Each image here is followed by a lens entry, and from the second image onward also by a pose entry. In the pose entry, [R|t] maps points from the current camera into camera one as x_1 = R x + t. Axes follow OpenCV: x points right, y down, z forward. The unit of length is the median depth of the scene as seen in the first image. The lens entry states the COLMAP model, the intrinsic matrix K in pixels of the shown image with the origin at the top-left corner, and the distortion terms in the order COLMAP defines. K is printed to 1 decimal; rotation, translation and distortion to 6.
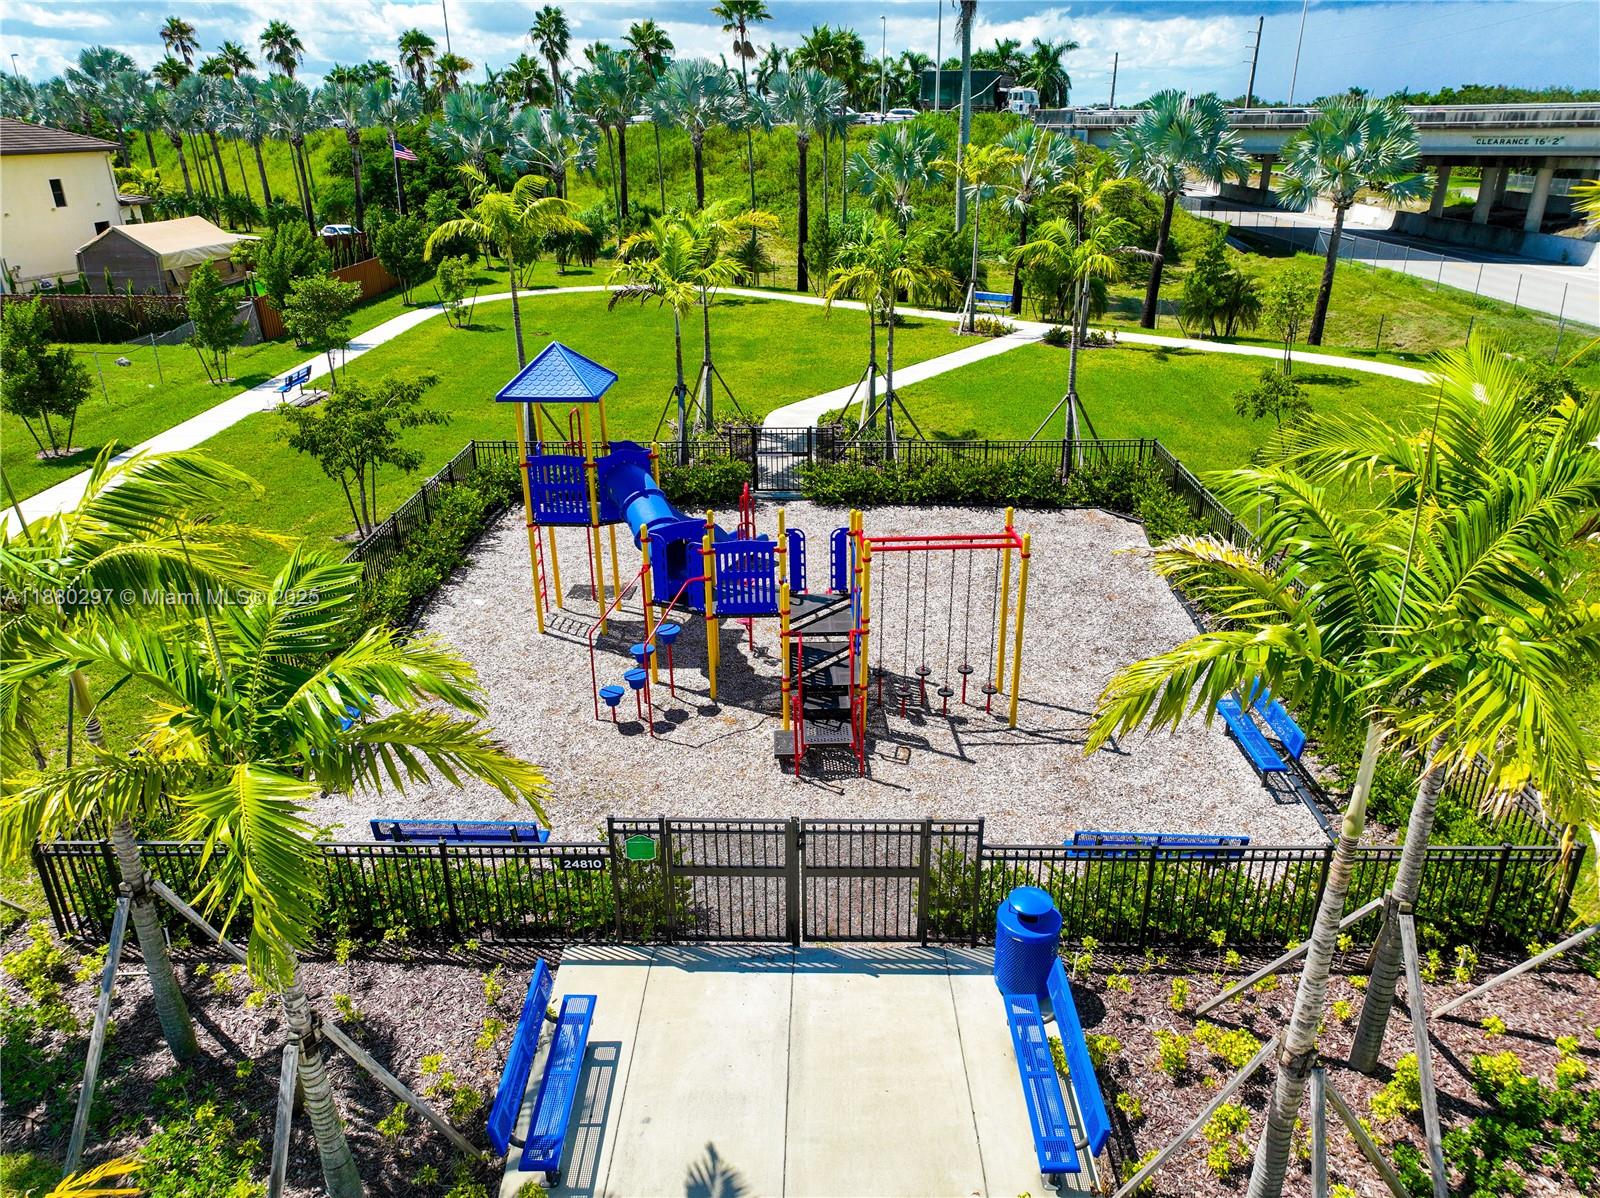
lens RADIAL K [[1126.6, 0, 801.8], [0, 1126.6, 604.2], [0, 0, 1]] dist [0.002857, 0.004443]
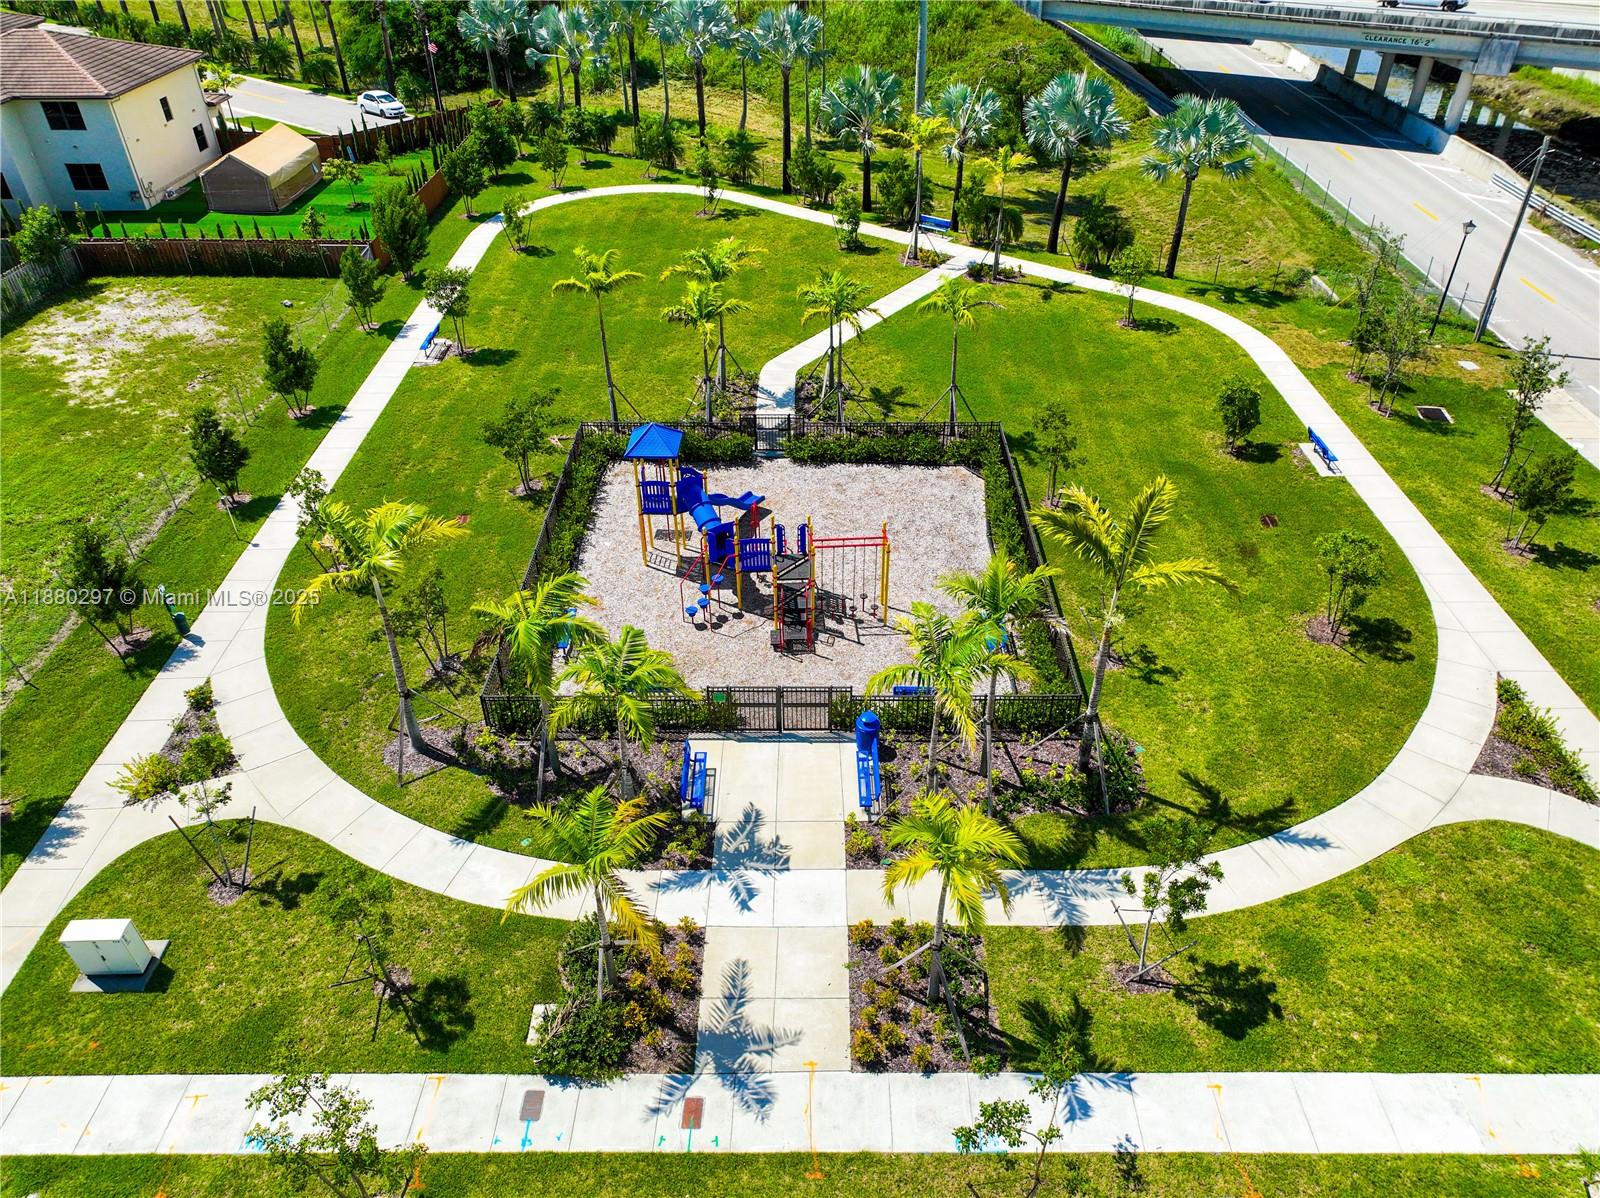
lens RADIAL K [[1126.6, 0, 803.7], [0, 1126.6, 598.4], [0, 0, 1]] dist [0.002857, 0.004443]
pose [[0.999942, -0.006949, 0.008203, 0.020082], [0.005038, 0.976941, 0.213452, -0.375213], [-0.009497, -0.213398, 0.976919, -0.997029]]
